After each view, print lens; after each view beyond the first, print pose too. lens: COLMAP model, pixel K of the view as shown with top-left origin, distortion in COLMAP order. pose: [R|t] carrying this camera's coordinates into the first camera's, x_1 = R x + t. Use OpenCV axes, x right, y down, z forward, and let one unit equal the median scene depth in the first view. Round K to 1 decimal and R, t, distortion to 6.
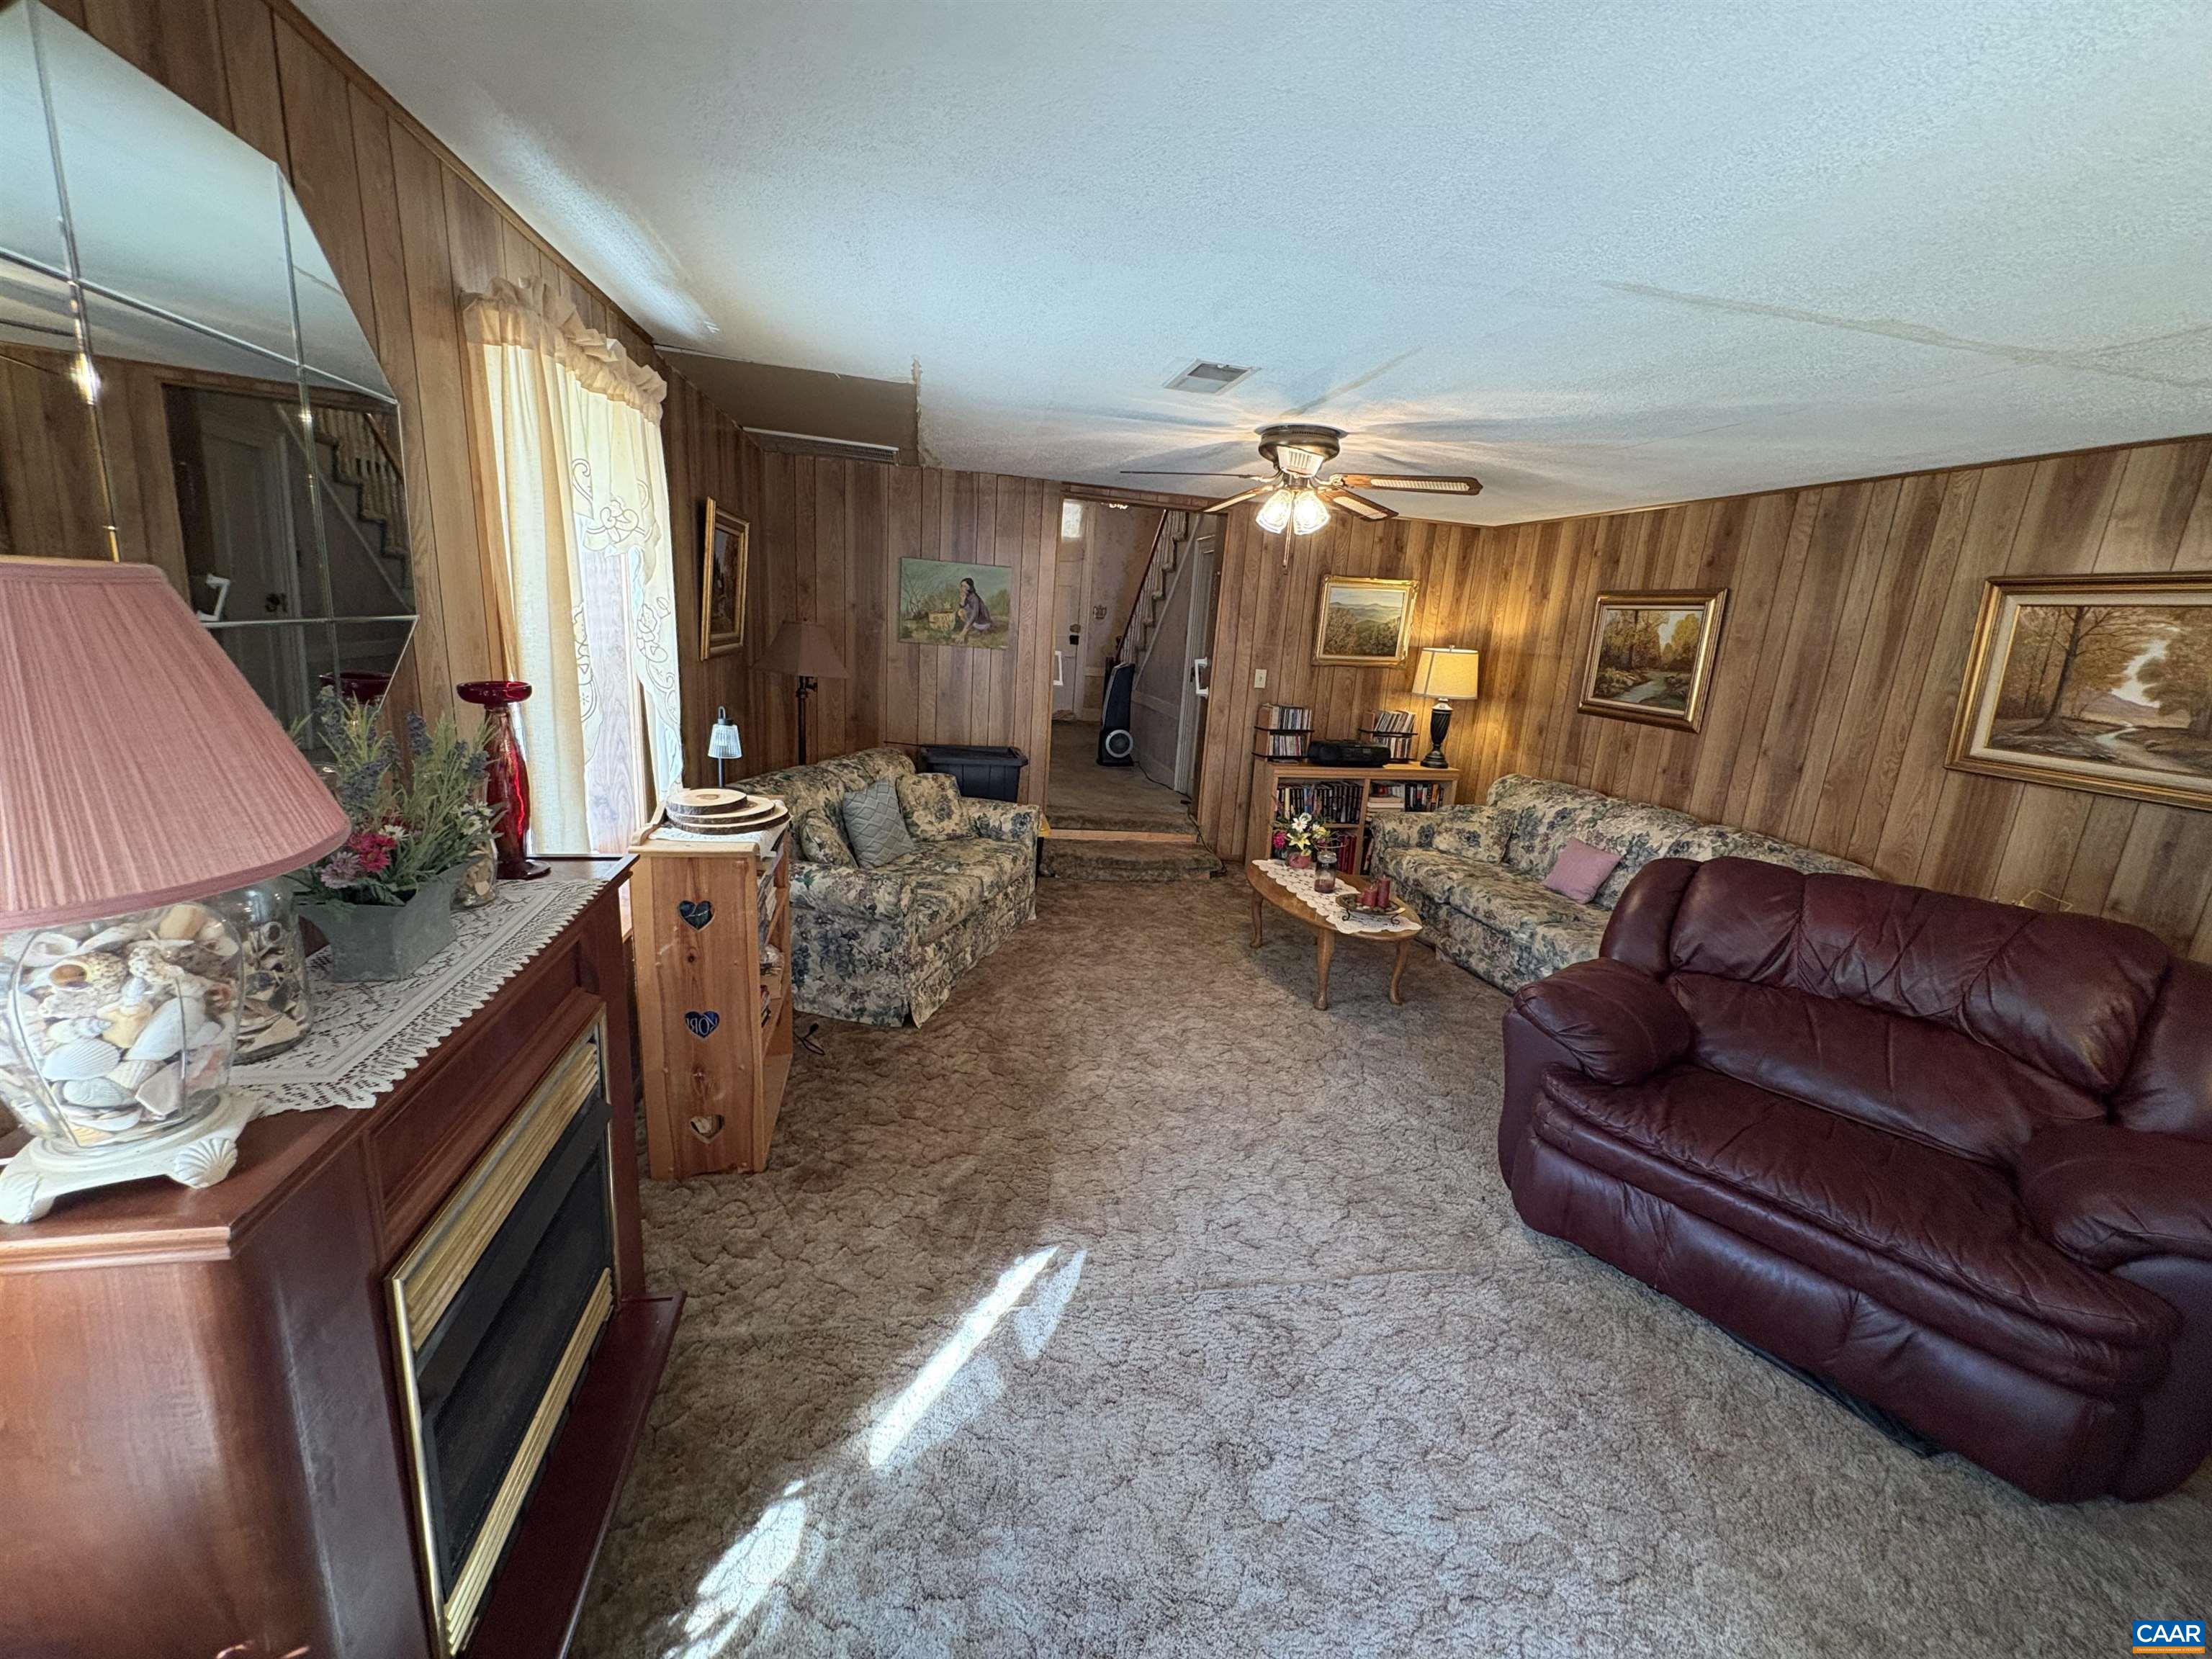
lens RADIAL K [[888.2, 0, 1108.9], [0, 888.2, 827.4], [0, 0, 1]] dist [0.003249, -0.000016]
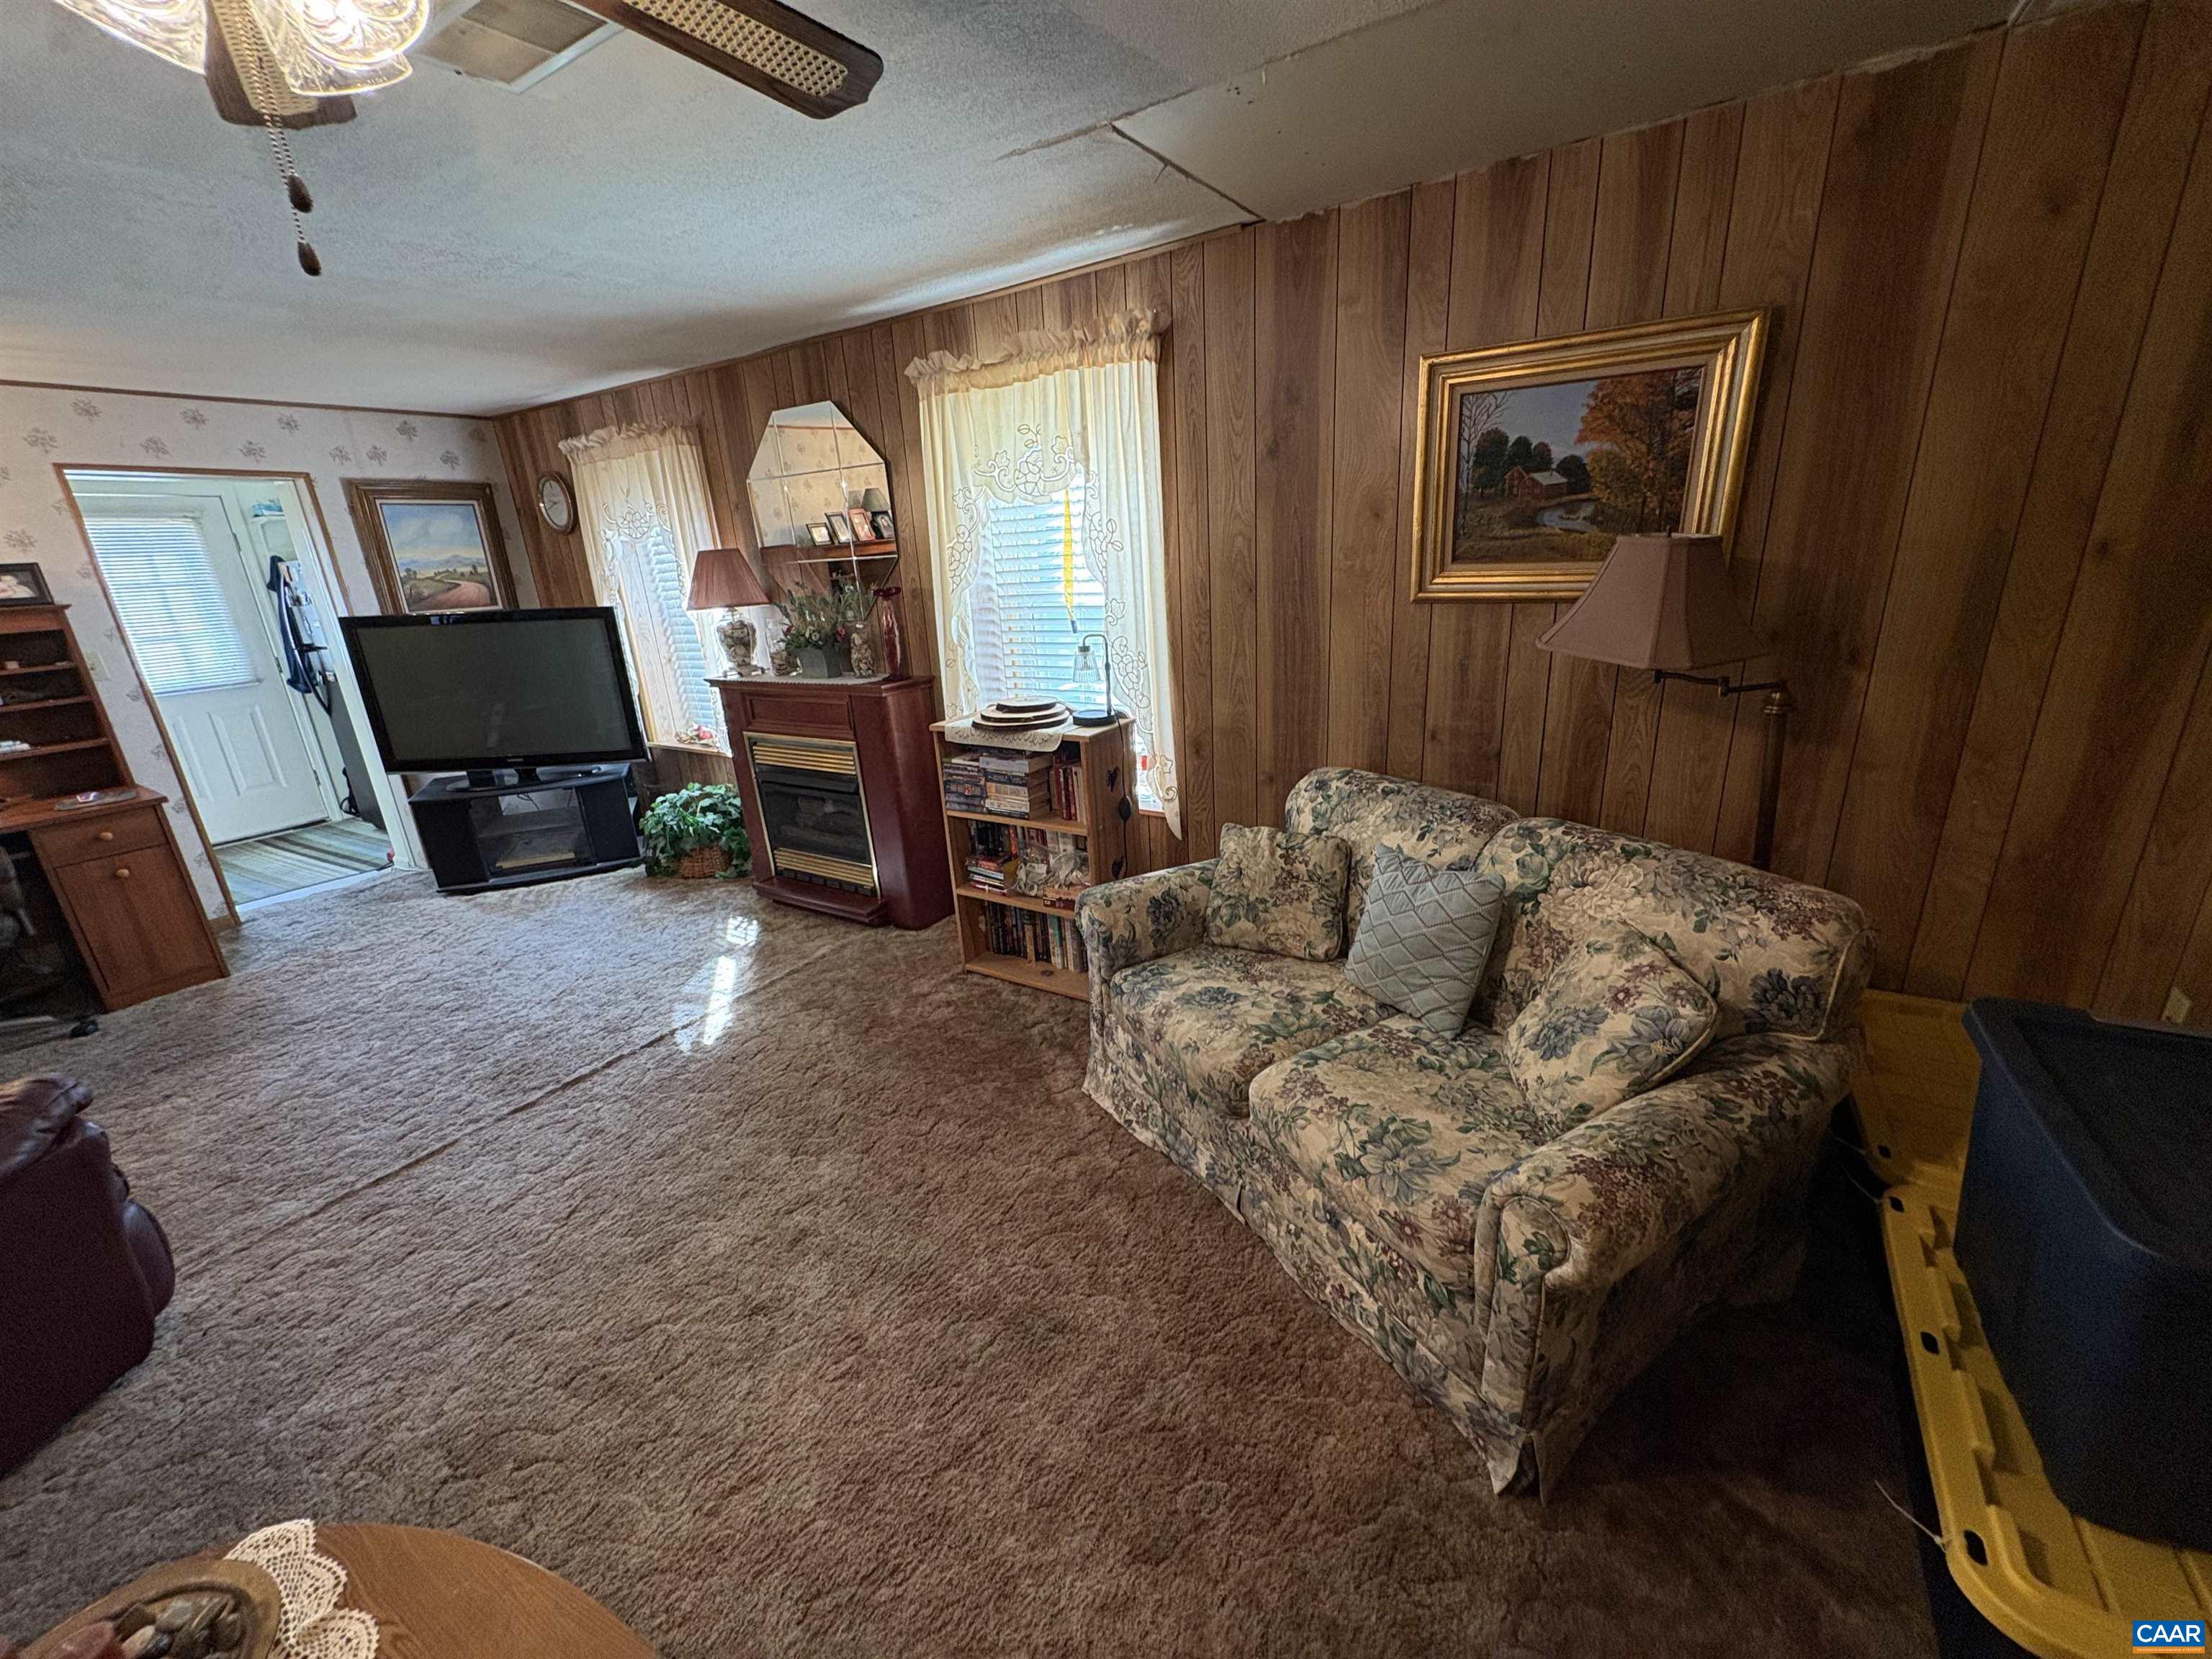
lens RADIAL K [[888.2, 0, 1108.9], [0, 888.2, 827.4], [0, 0, 1]] dist [0.003249, -0.000016]
pose [[-0.694938, 0.194340, -0.692310, 0.292340], [-0.163684, 0.894756, 0.415474, -0.340901], [0.700192, 0.402049, -0.589990, 1.599982]]
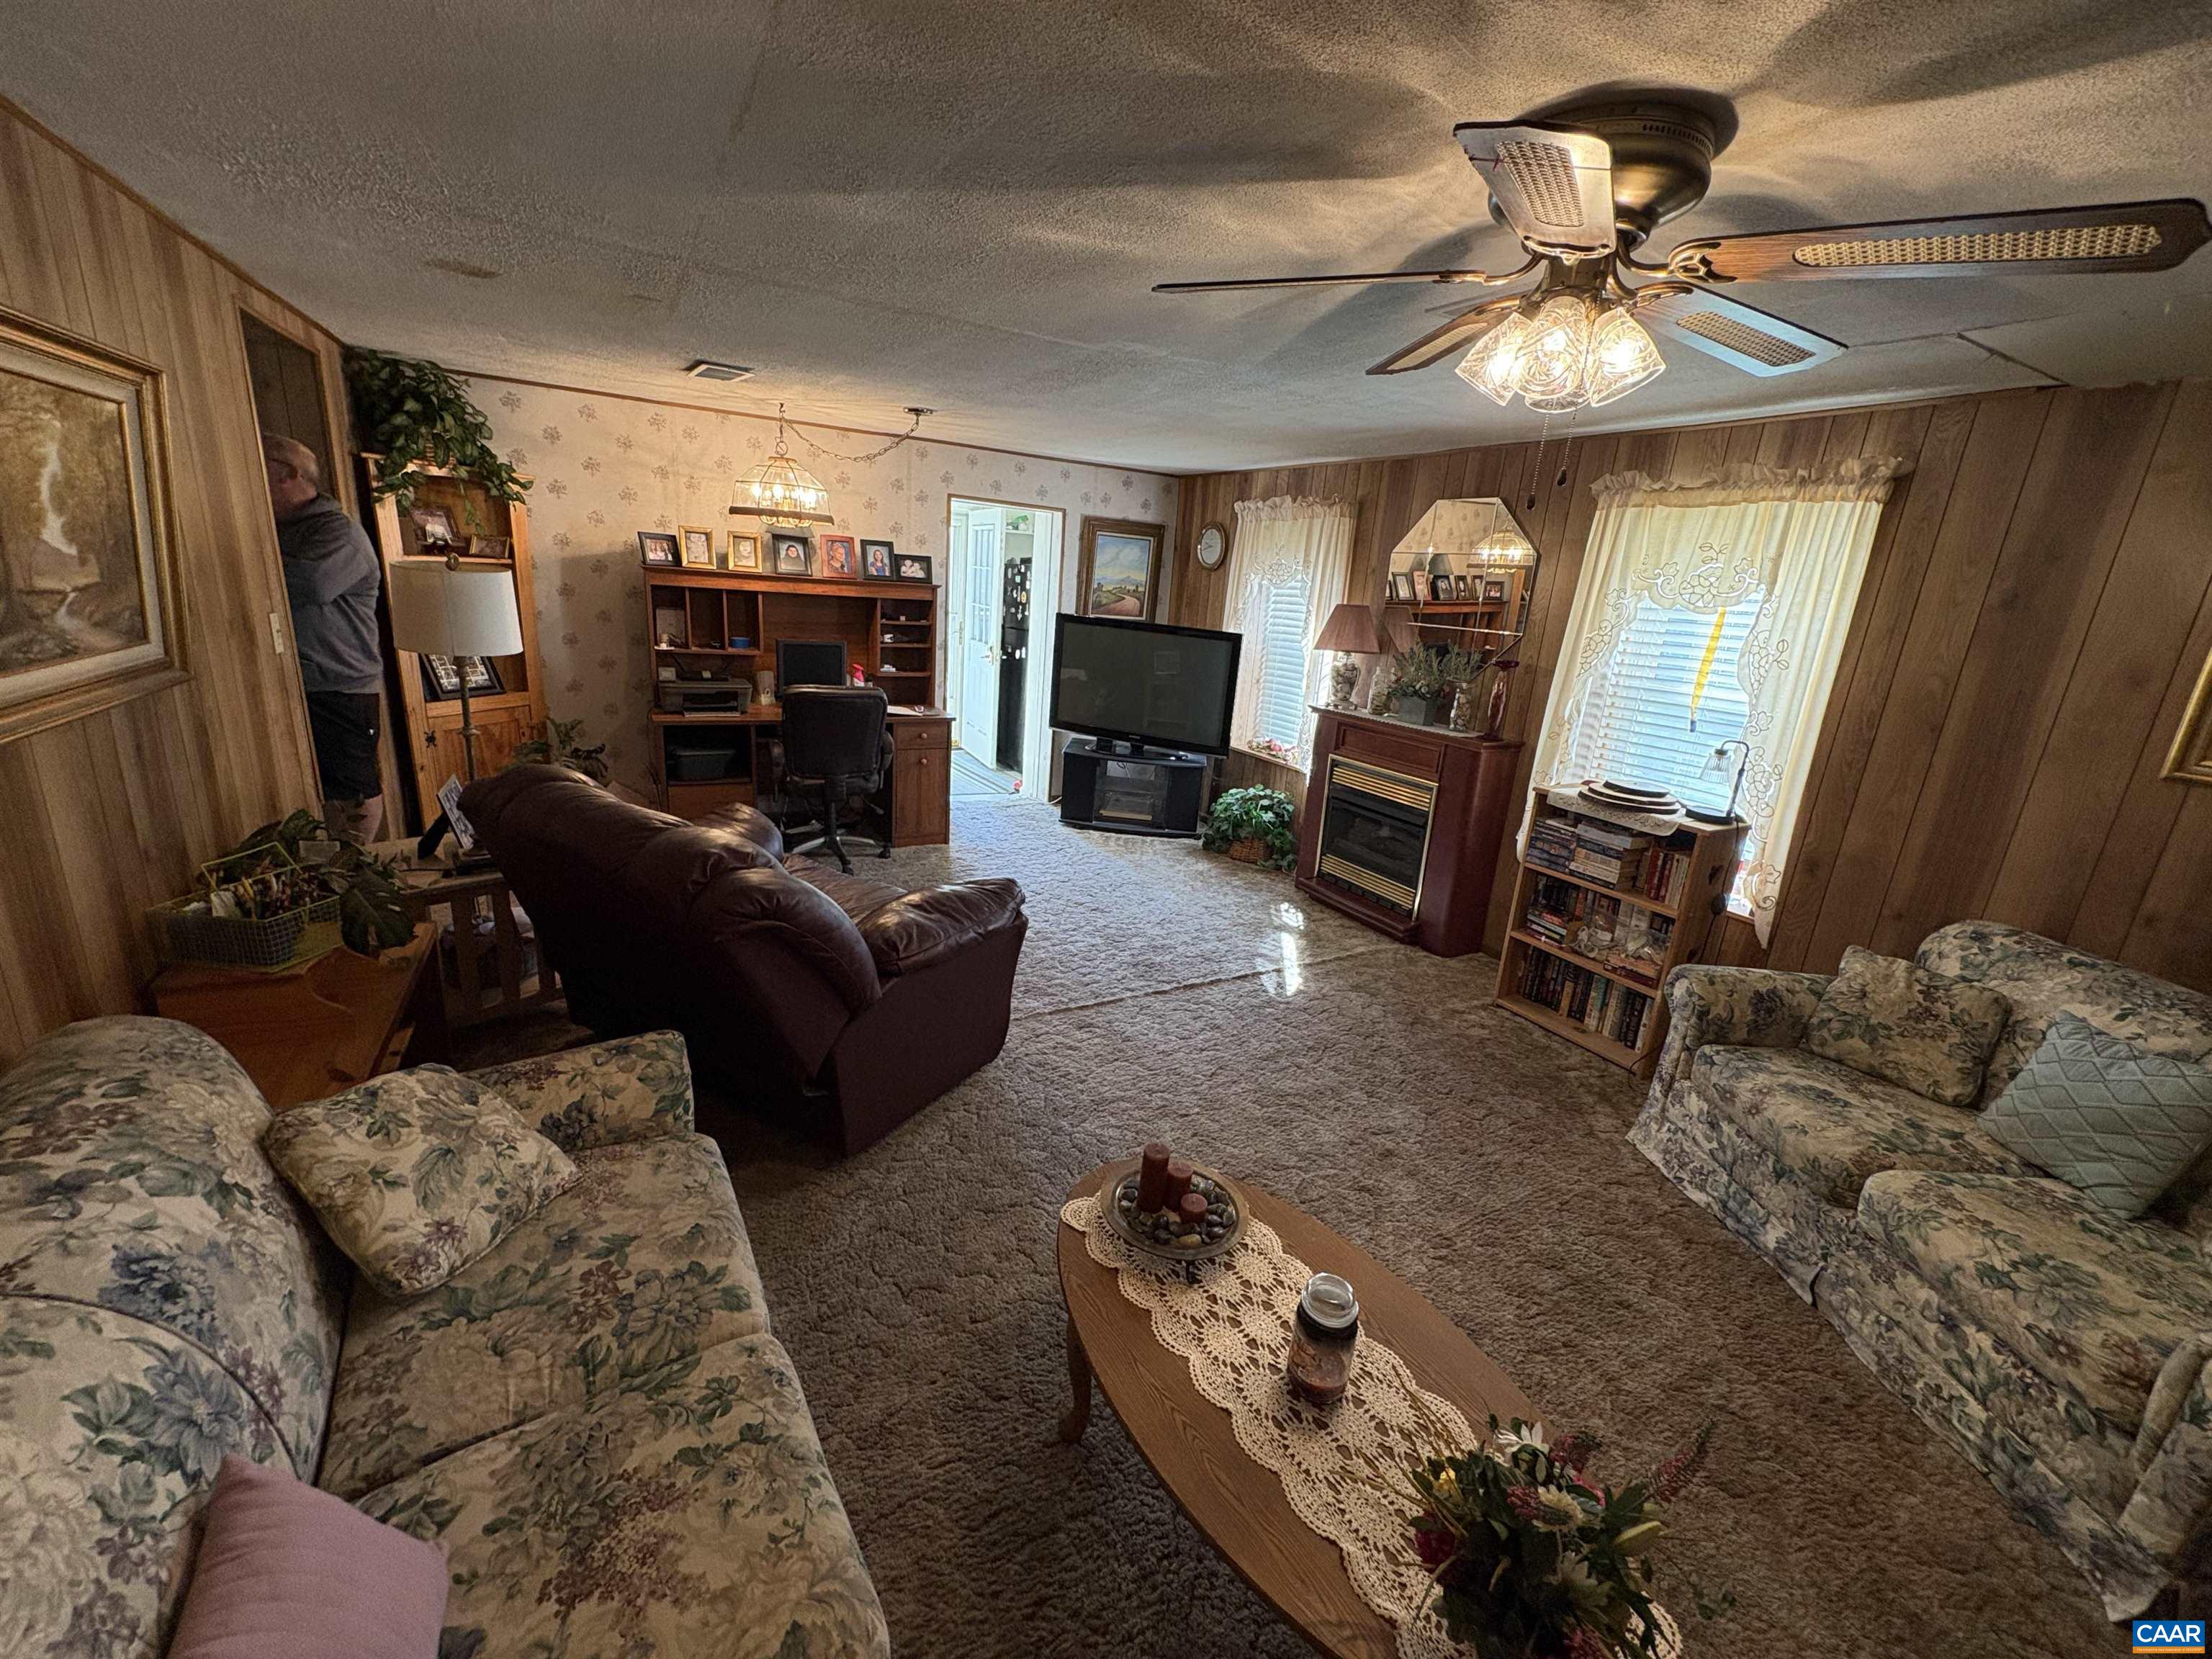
lens RADIAL K [[888.2, 0, 1108.9], [0, 888.2, 827.4], [0, 0, 1]] dist [0.003249, -0.000016]
pose [[-0.941651, -0.045493, -0.333501, 0.631415], [-0.204972, 0.863422, 0.460966, -0.367616], [0.266982, 0.502427, -0.822367, 1.648363]]
